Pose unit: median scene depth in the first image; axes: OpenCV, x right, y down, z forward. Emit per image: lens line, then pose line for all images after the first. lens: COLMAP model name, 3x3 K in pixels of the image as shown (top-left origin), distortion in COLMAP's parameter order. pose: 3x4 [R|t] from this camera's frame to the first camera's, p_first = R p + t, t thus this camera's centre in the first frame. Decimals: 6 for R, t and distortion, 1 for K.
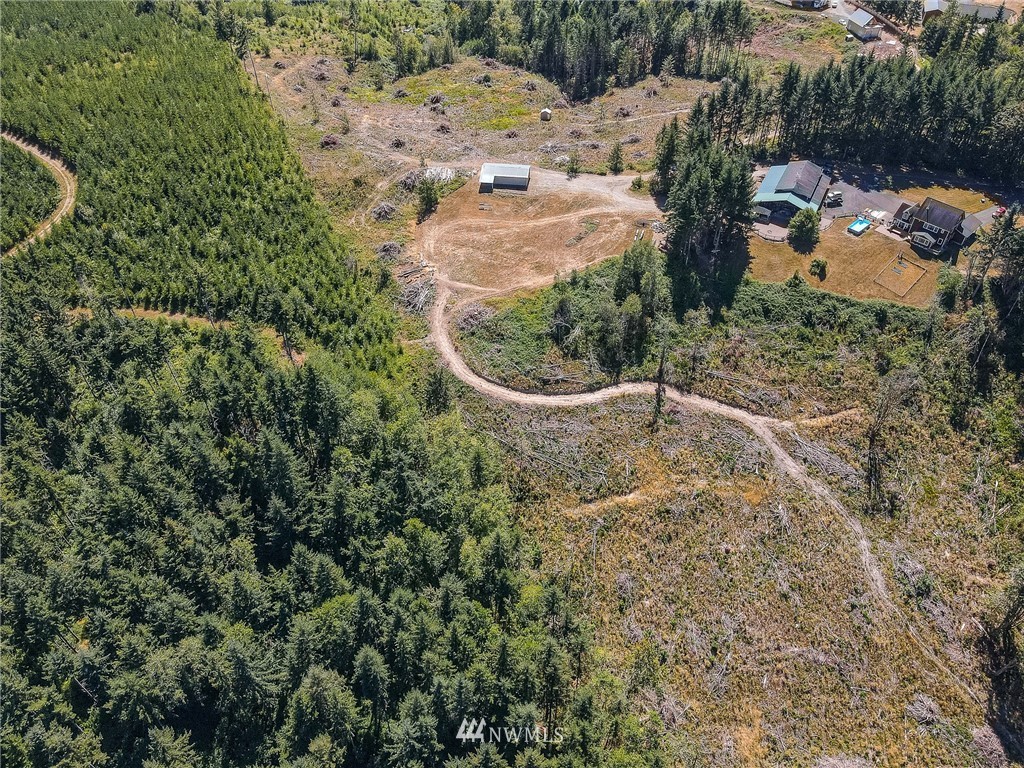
lens RADIAL K [[756.0, 0, 512.4], [0, 756.0, 389.6], [0, 0, 1]] dist [-0.003341, 0.023980]
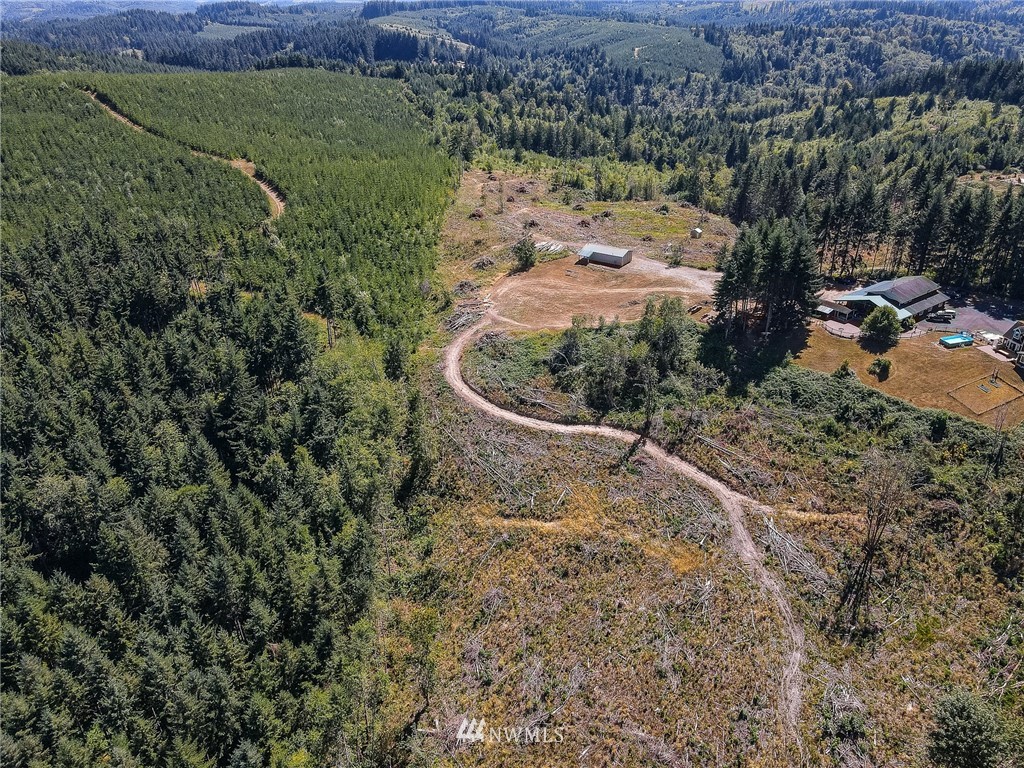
lens RADIAL K [[756.0, 0, 510.8], [0, 756.0, 388.3], [0, 0, 1]] dist [-0.003341, 0.023980]
pose [[0.893080, 0.203009, -0.401492, 0.390333], [-0.306703, 0.927622, -0.213192, 0.173525], [0.329153, 0.313536, 0.890704, 0.116978]]
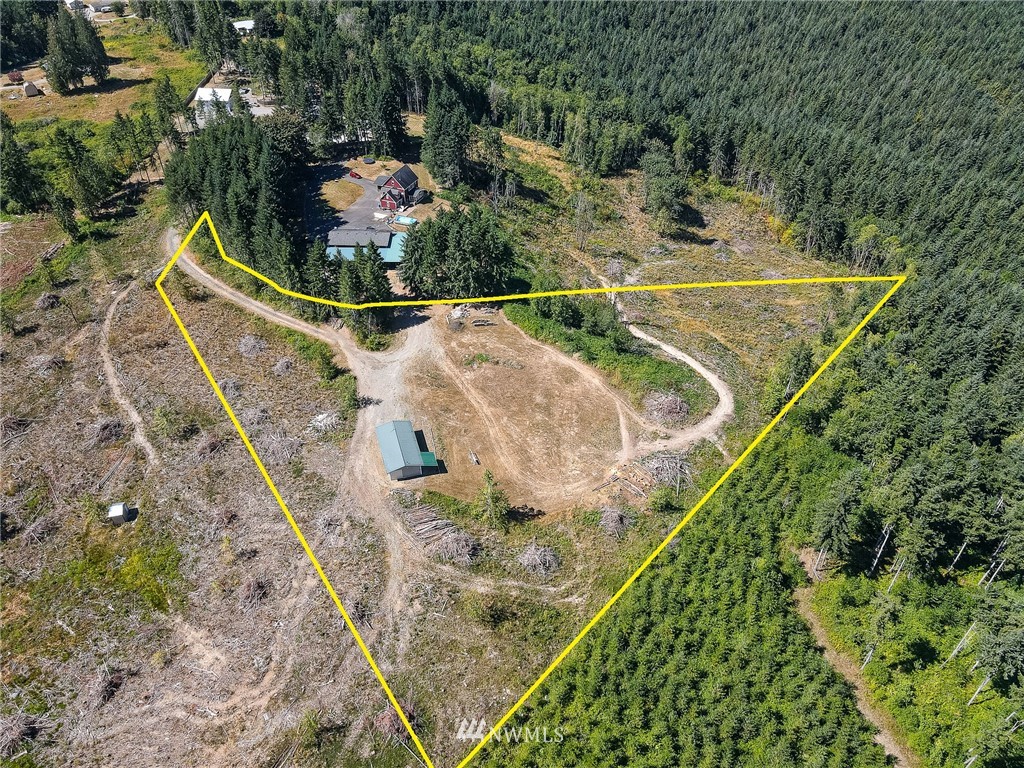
lens RADIAL K [[756.0, 0, 513.0], [0, 756.0, 383.6], [0, 0, 1]] dist [-0.003341, 0.023980]
pose [[-0.419026, -0.563038, 0.712324, -0.618598], [0.640203, 0.373107, 0.671514, -0.854753], [-0.643861, 0.737414, 0.204117, 0.897237]]
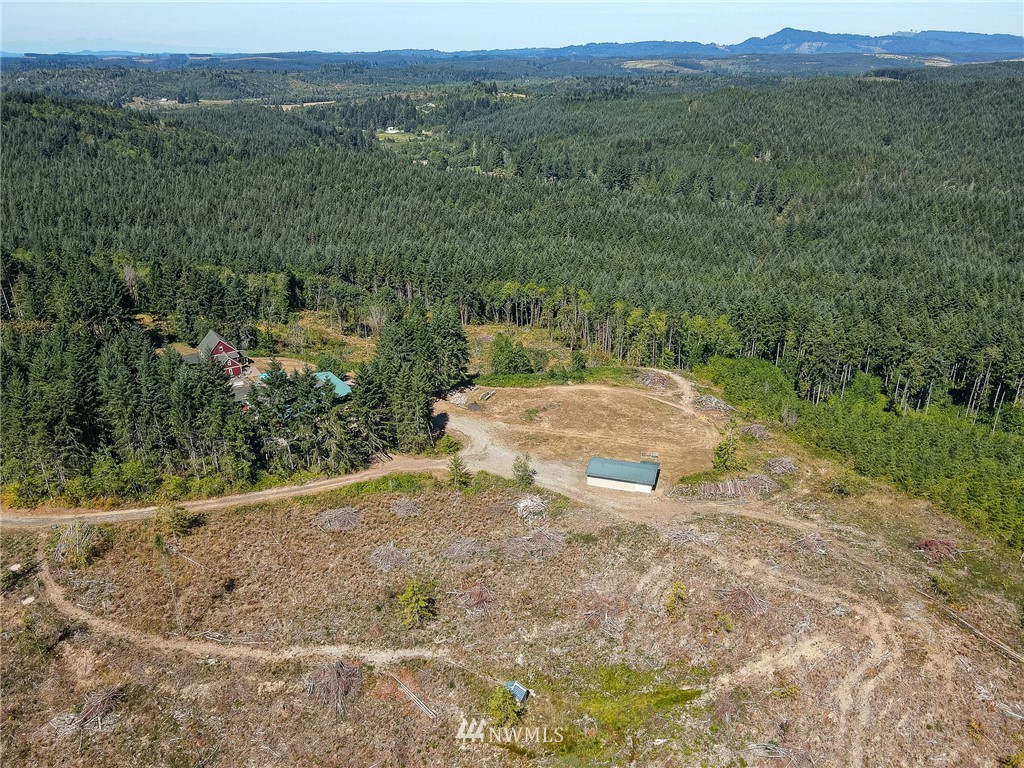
lens RADIAL K [[756.0, 0, 513.1], [0, 756.0, 384.5], [0, 0, 1]] dist [-0.003341, 0.023980]
pose [[-0.986682, -0.055443, 0.152919, -0.012605], [0.121697, 0.372151, 0.920159, -1.175933], [-0.107925, 0.926515, -0.360448, 1.429245]]
